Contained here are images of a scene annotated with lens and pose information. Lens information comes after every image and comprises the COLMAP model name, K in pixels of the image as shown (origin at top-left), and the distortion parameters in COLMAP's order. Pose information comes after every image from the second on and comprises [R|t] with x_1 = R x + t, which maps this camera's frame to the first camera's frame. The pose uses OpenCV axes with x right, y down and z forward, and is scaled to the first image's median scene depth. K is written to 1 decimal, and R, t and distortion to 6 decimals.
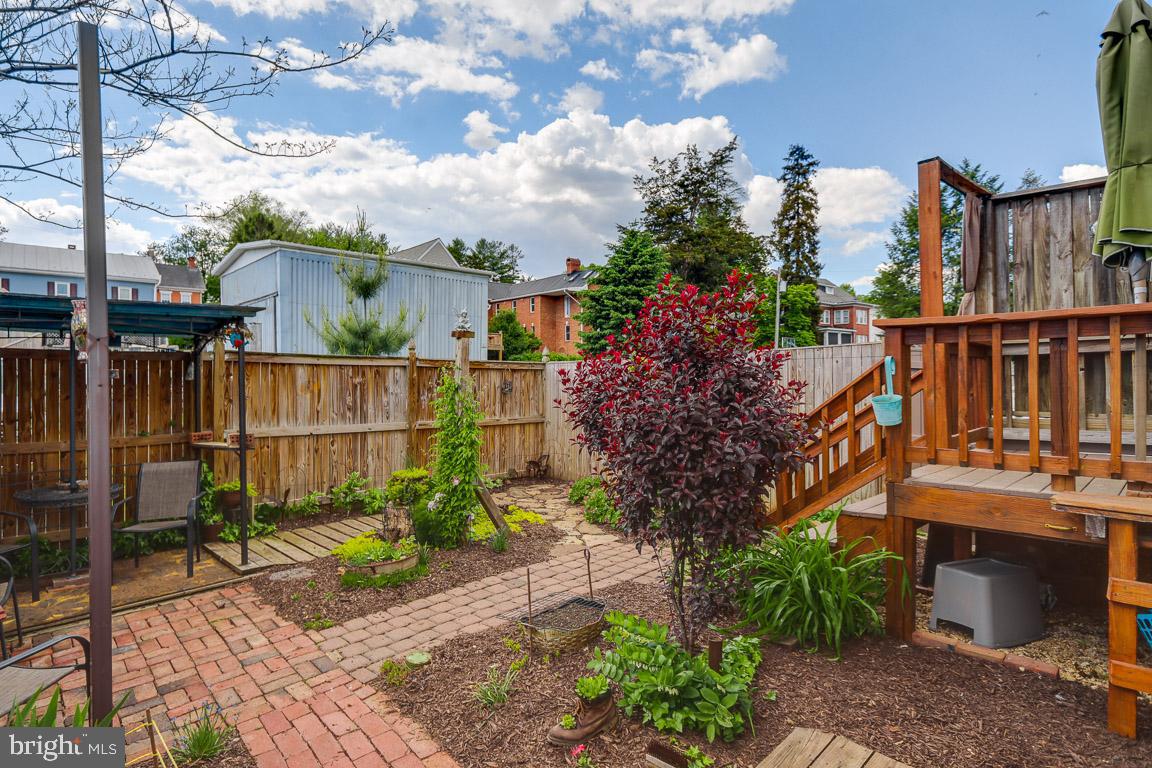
lens RADIAL K [[543.0, 0, 568.7], [0, 543.0, 385.2], [0, 0, 1]] dist [-0.000050, 0.000246]
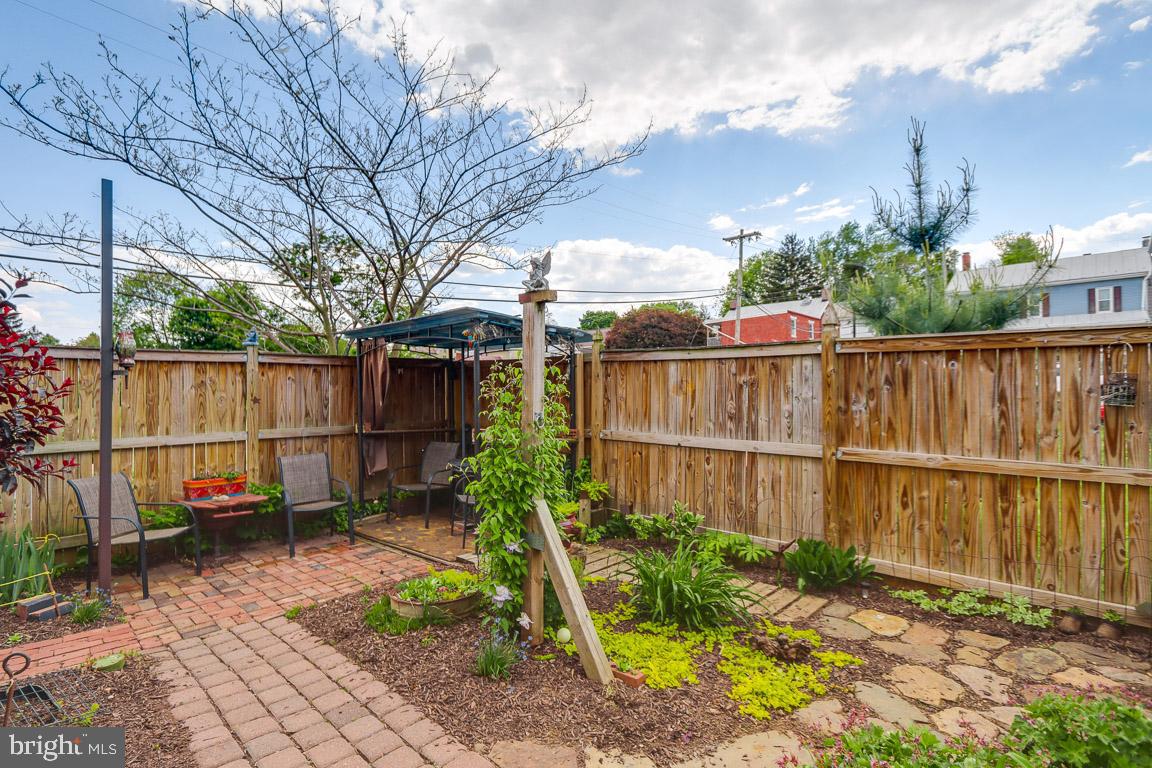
lens RADIAL K [[543.0, 0, 568.7], [0, 543.0, 385.2], [0, 0, 1]] dist [-0.000050, 0.000246]
pose [[0.069085, -0.005303, -0.997597, 0.329206], [-0.004712, 0.999973, -0.005642, 0.005299], [0.997600, 0.005091, 0.069058, 0.771928]]
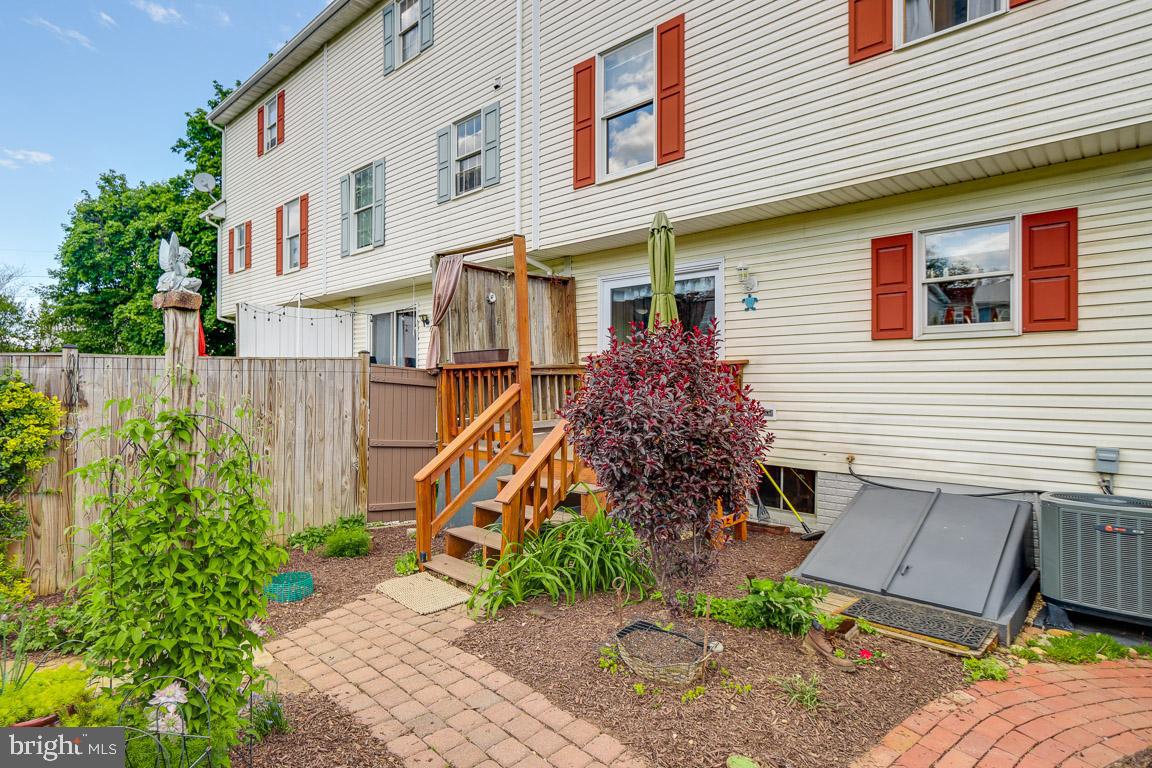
lens RADIAL K [[578.8, 0, 538.9], [0, 578.8, 373.6], [0, 0, 1]] dist [0.002486, 0.001105]
pose [[-0.067219, 0.015376, 0.997620, -0.525676], [0.000056, 0.999881, -0.015407, -0.020875], [-0.997738, -0.000979, -0.067212, 0.587451]]
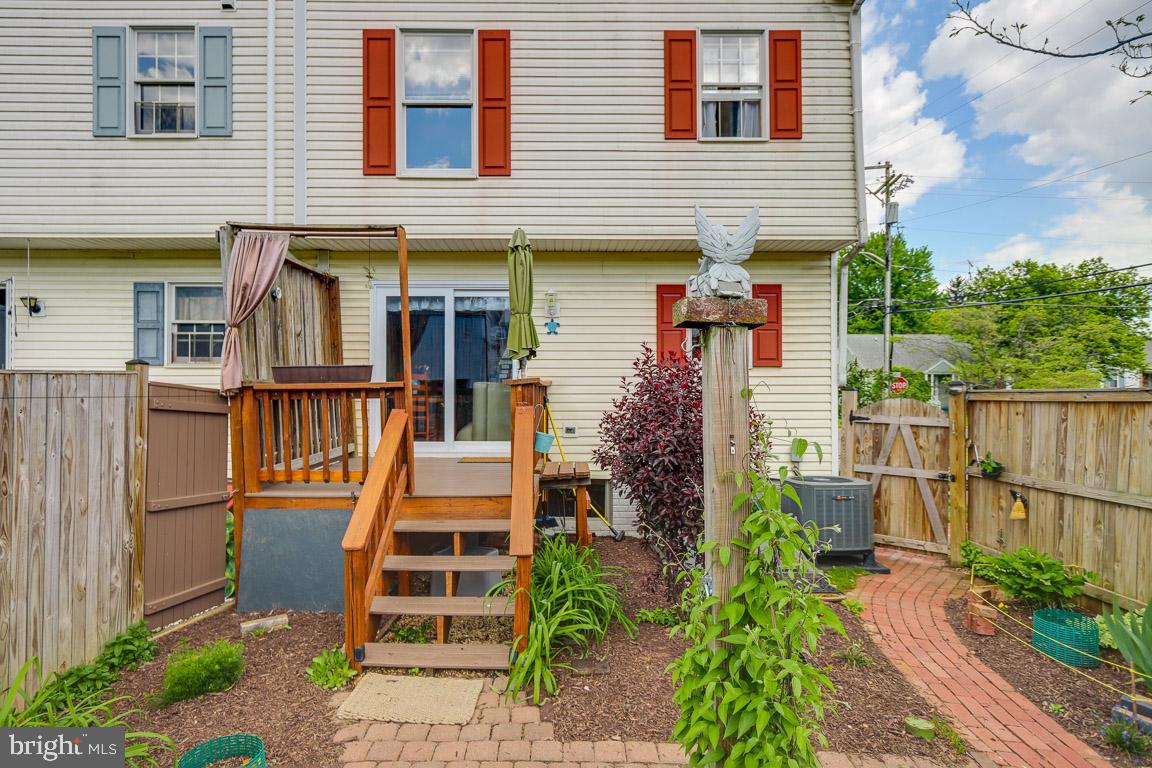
lens RADIAL K [[590.0, 0, 547.9], [0, 590.0, 383.8], [0, 0, 1]] dist [-0.000228, 0.000972]
pose [[-0.730219, 0.010742, 0.683129, -0.258335], [0.001288, 0.999896, -0.014346, -0.041229], [-0.683212, -0.009596, -0.730157, 0.994947]]
